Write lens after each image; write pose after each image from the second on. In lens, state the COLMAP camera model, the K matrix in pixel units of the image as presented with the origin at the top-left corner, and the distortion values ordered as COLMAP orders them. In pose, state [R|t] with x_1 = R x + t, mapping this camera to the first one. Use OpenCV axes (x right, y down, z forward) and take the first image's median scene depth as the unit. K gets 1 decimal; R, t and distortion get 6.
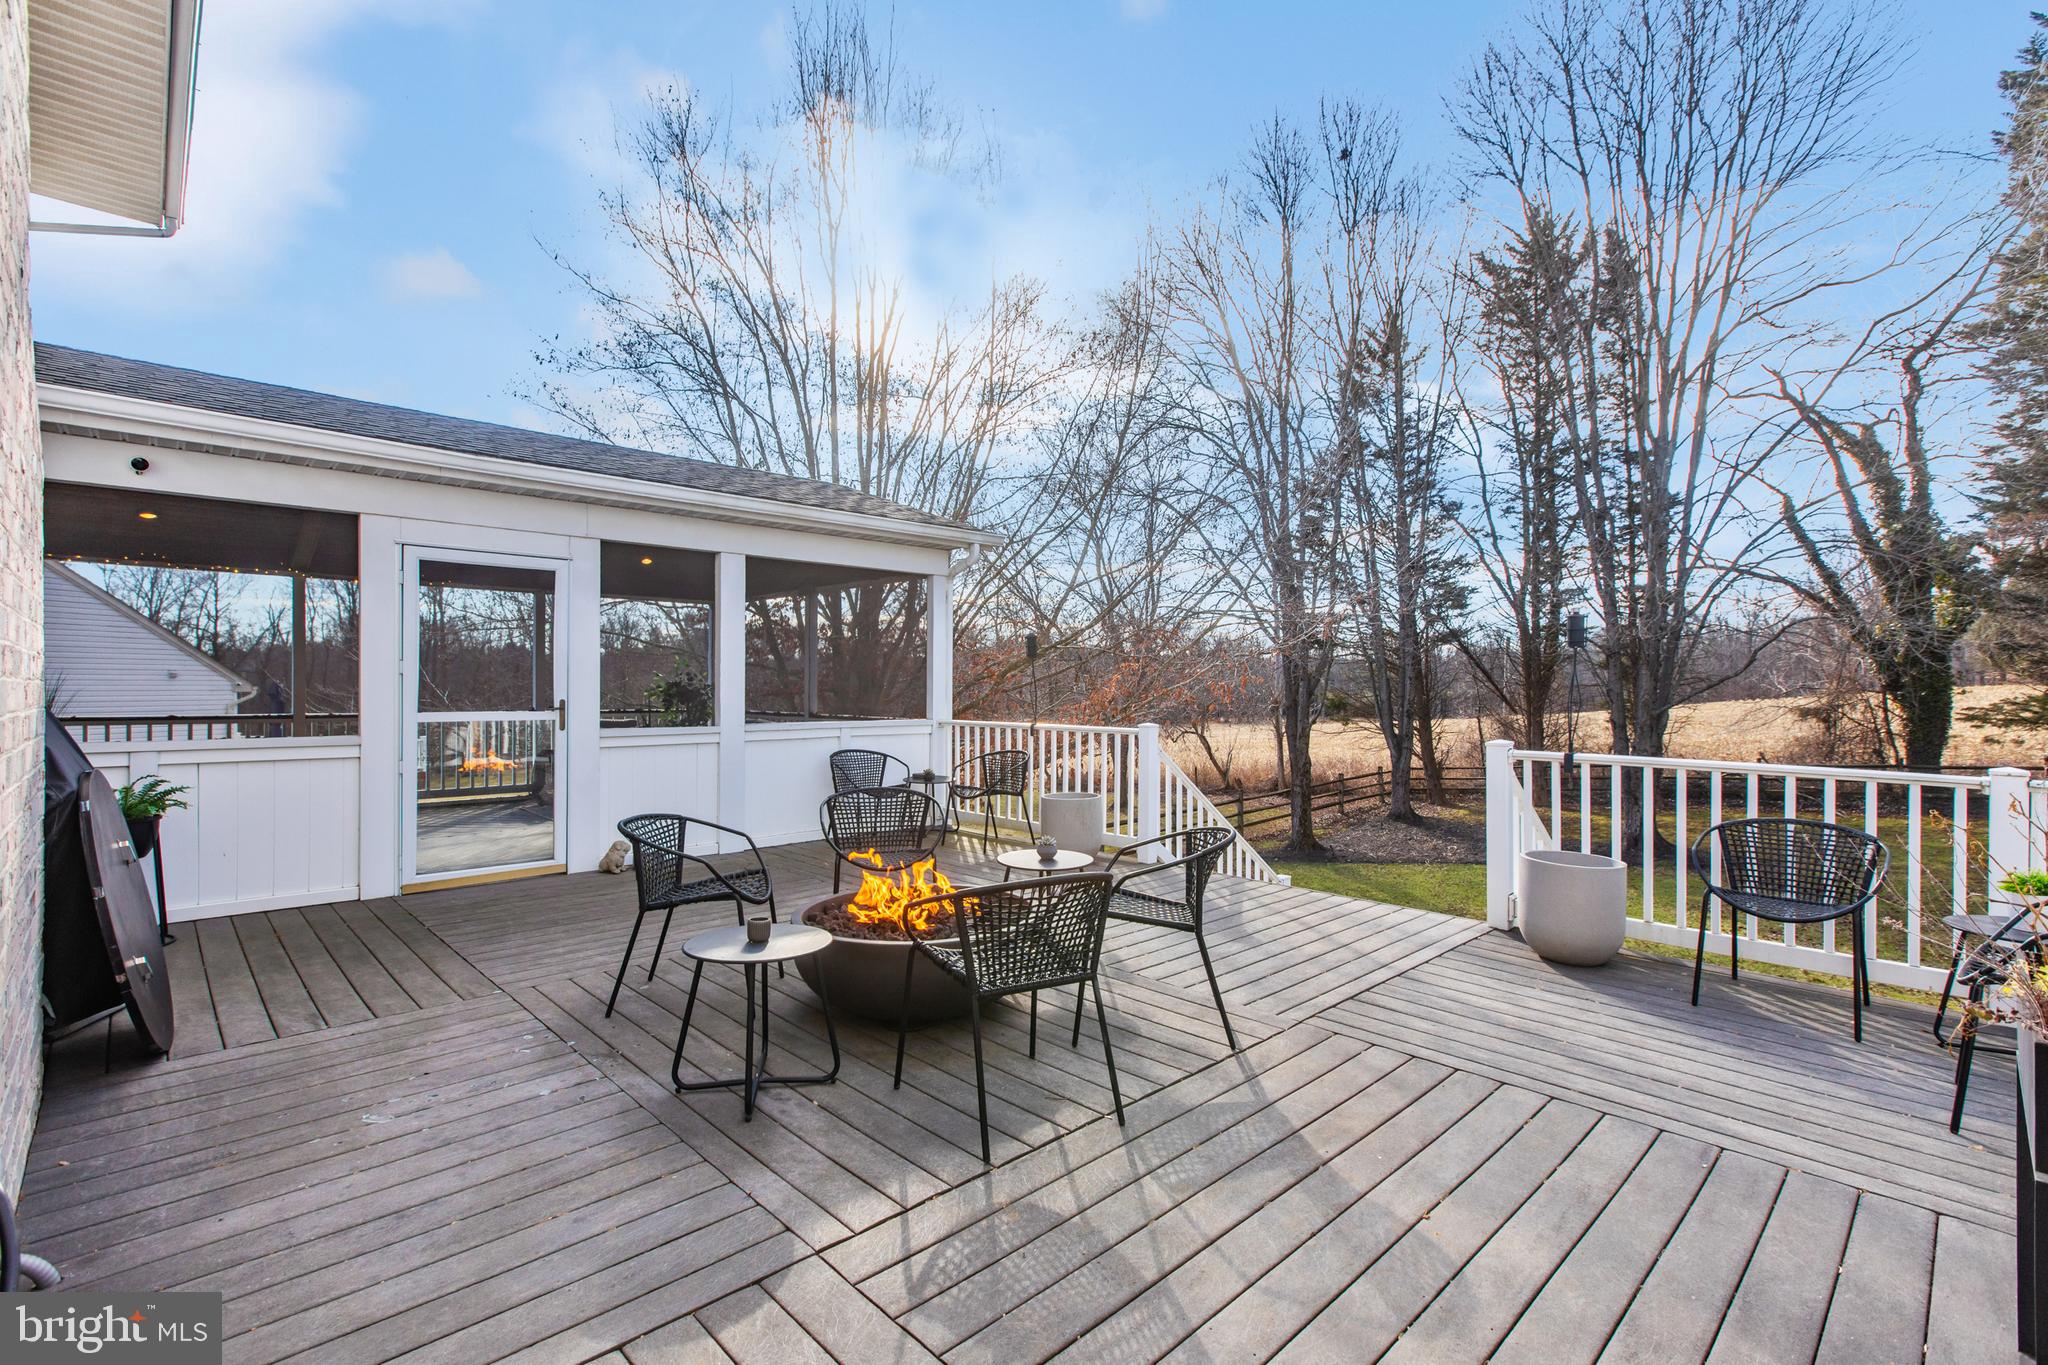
lens RADIAL K [[932.4, 0, 1021.2], [0, 932.4, 680.2], [0, 0, 1]] dist [-0.000873, -0.000209]
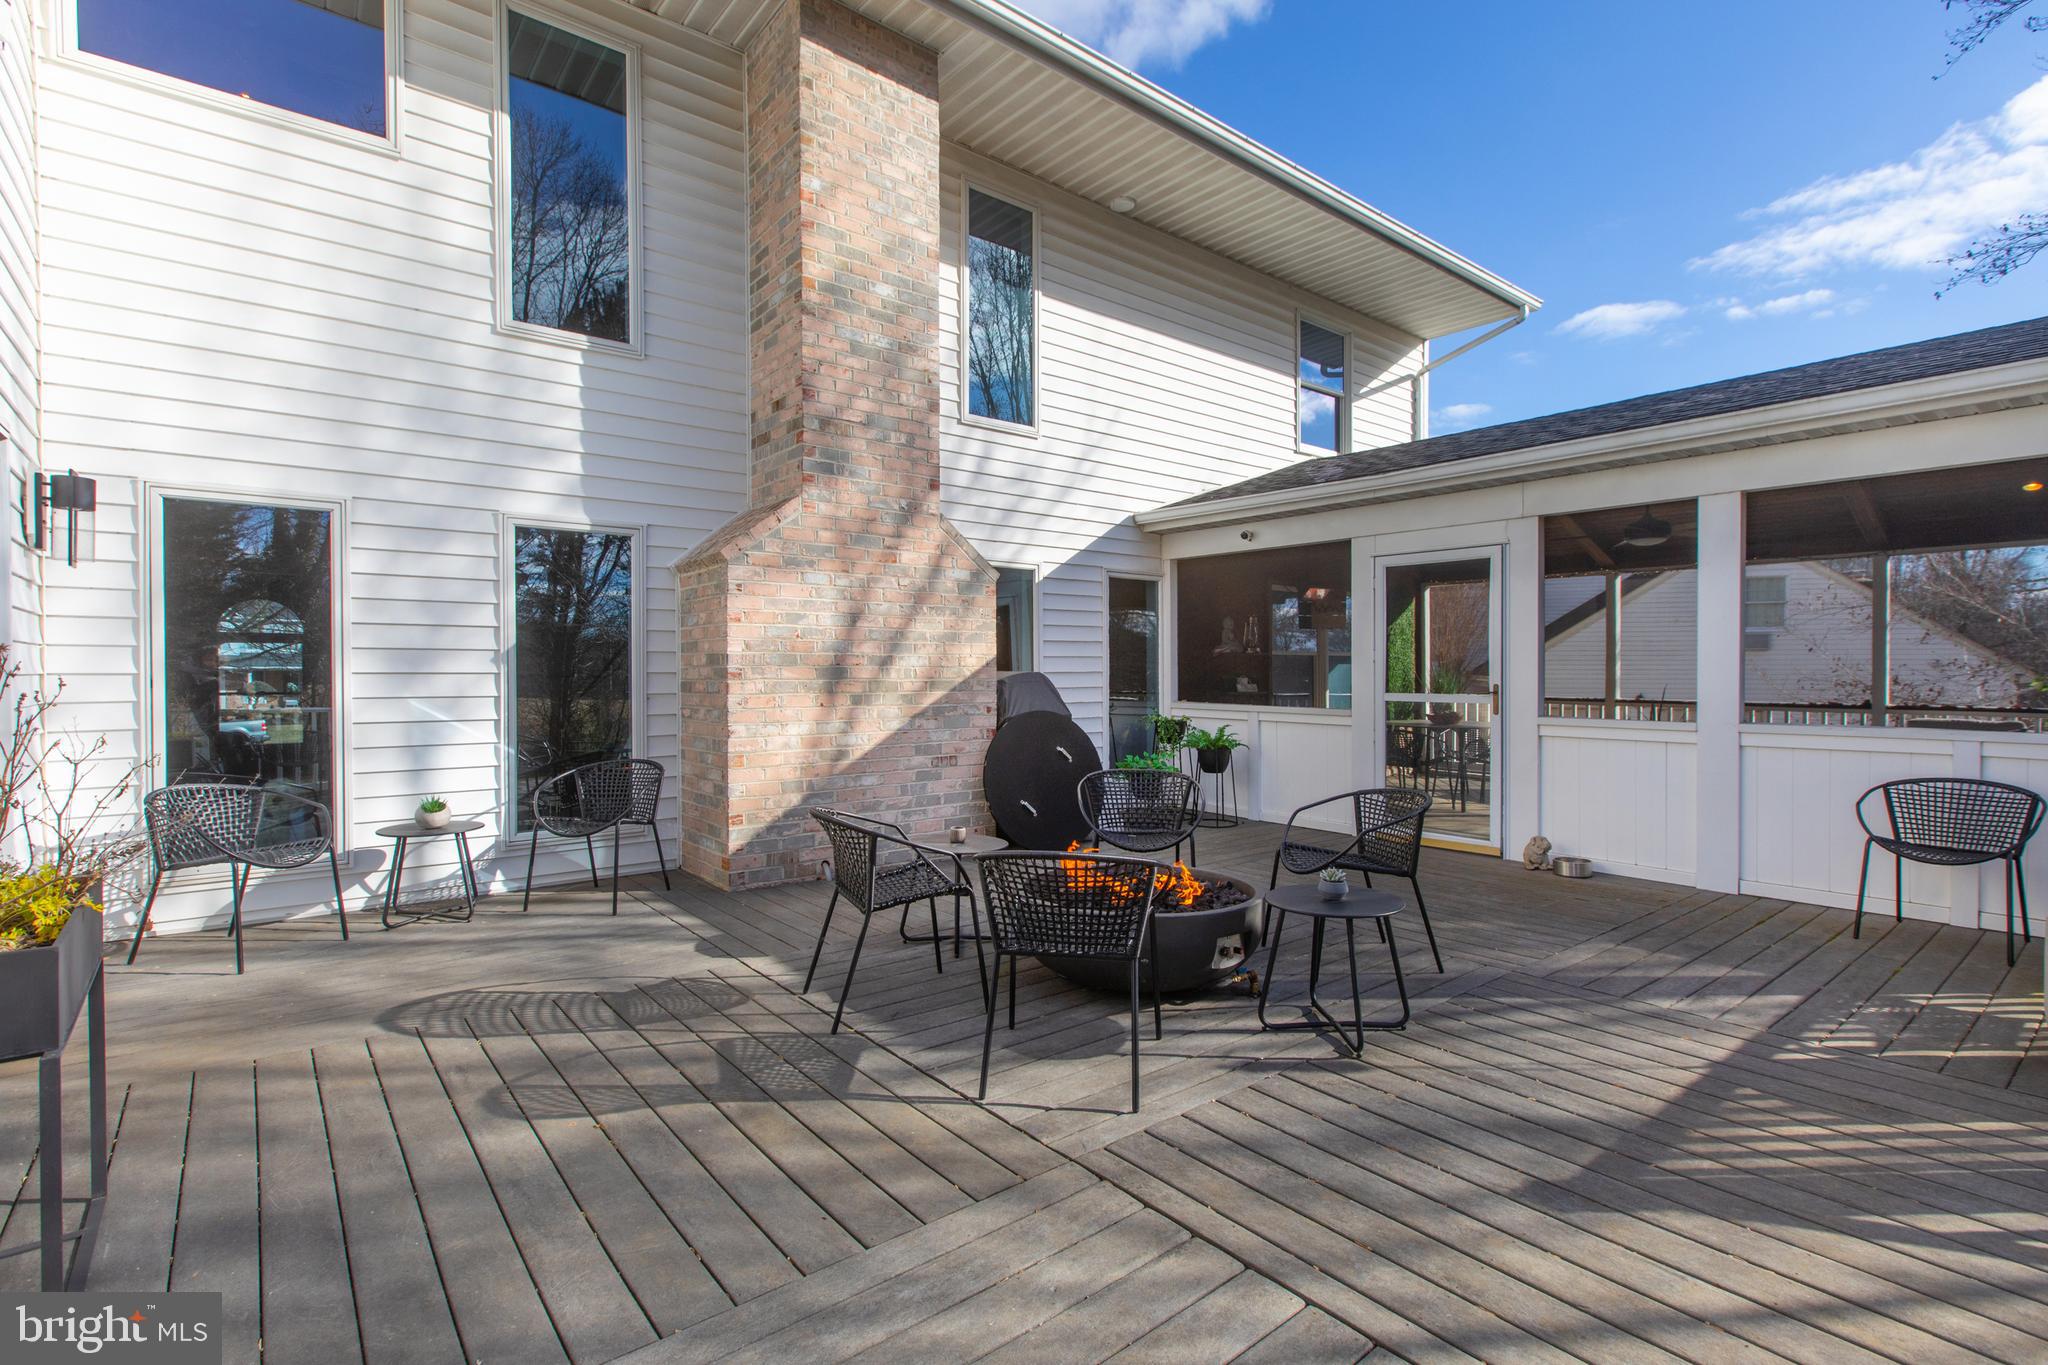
lens RADIAL K [[917.5, 0, 1034.4], [0, 917.5, 686.3], [0, 0, 1]] dist [0.002393, 0.000009]
pose [[-0.057464, 0.012473, -0.998270, 0.121850], [0.005057, 0.999913, 0.012202, 0.001931], [0.998335, -0.004347, -0.057522, 0.128131]]
